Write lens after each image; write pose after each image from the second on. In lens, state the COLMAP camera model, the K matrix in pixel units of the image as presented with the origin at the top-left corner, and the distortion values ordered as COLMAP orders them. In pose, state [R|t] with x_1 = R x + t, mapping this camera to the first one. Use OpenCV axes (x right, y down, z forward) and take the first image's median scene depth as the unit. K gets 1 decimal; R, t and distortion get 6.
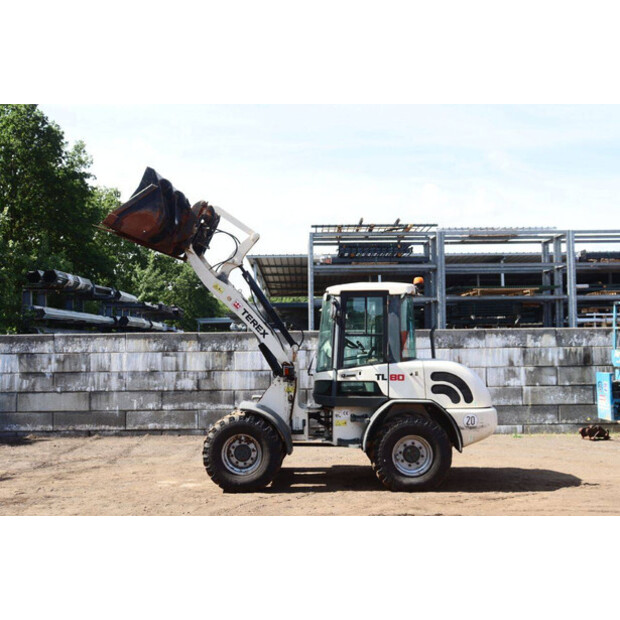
lens RADIAL K [[692.1, 0, 310.0], [0, 692.1, 310.0], [0, 0, 1]] dist [-0.030689, 0.040960]
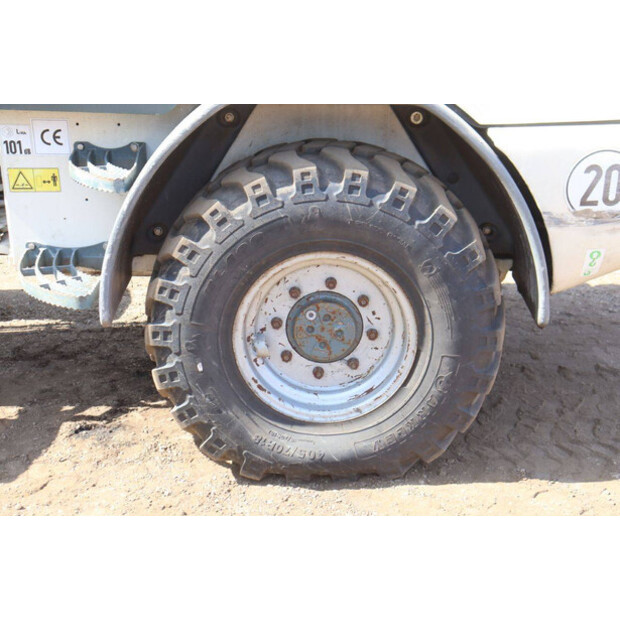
lens RADIAL K [[948.3, 0, 310.0], [0, 948.3, 310.0], [0, 0, 1]] dist [0.102032, 0.093773]
pose [[0.999775, -0.012857, 0.016891, 0.082570], [0.005273, 0.921199, 0.389057, 0.049466], [-0.020562, -0.388880, 0.921059, 0.431018]]
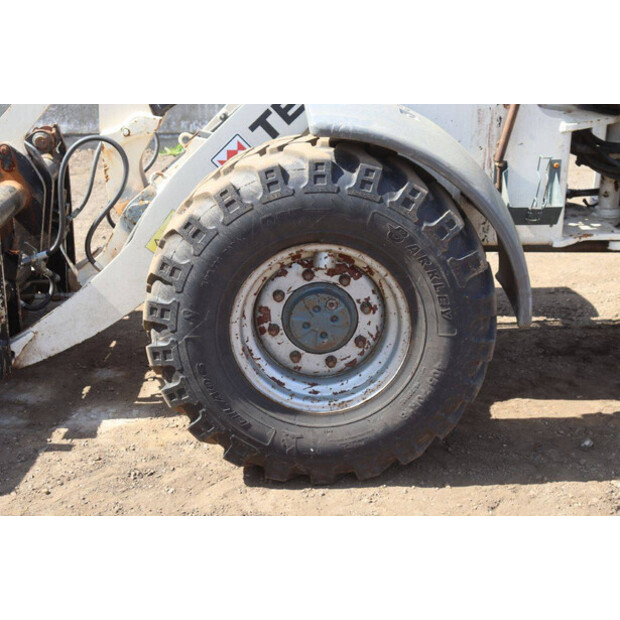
lens RADIAL K [[948.3, 0, 310.0], [0, 948.3, 310.0], [0, 0, 1]] dist [0.102032, 0.093773]
pose [[0.998968, -0.011915, 0.043820, -0.069524], [-0.005576, 0.925477, 0.378764, 0.050836], [-0.045067, -0.378617, 0.924455, 0.428912]]
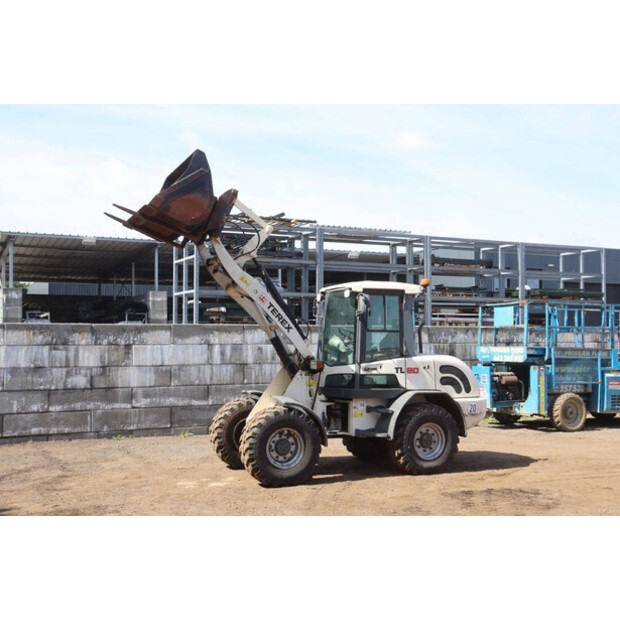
lens RADIAL K [[757.4, 0, 310.0], [0, 757.4, 310.0], [0, 0, 1]] dist [-0.032399, 0.215764]
pose [[0.906246, 0.026536, 0.421916, -0.321219], [-0.031545, 0.999490, 0.004895, 0.001143], [-0.421571, -0.017745, 0.906622, -0.004504]]
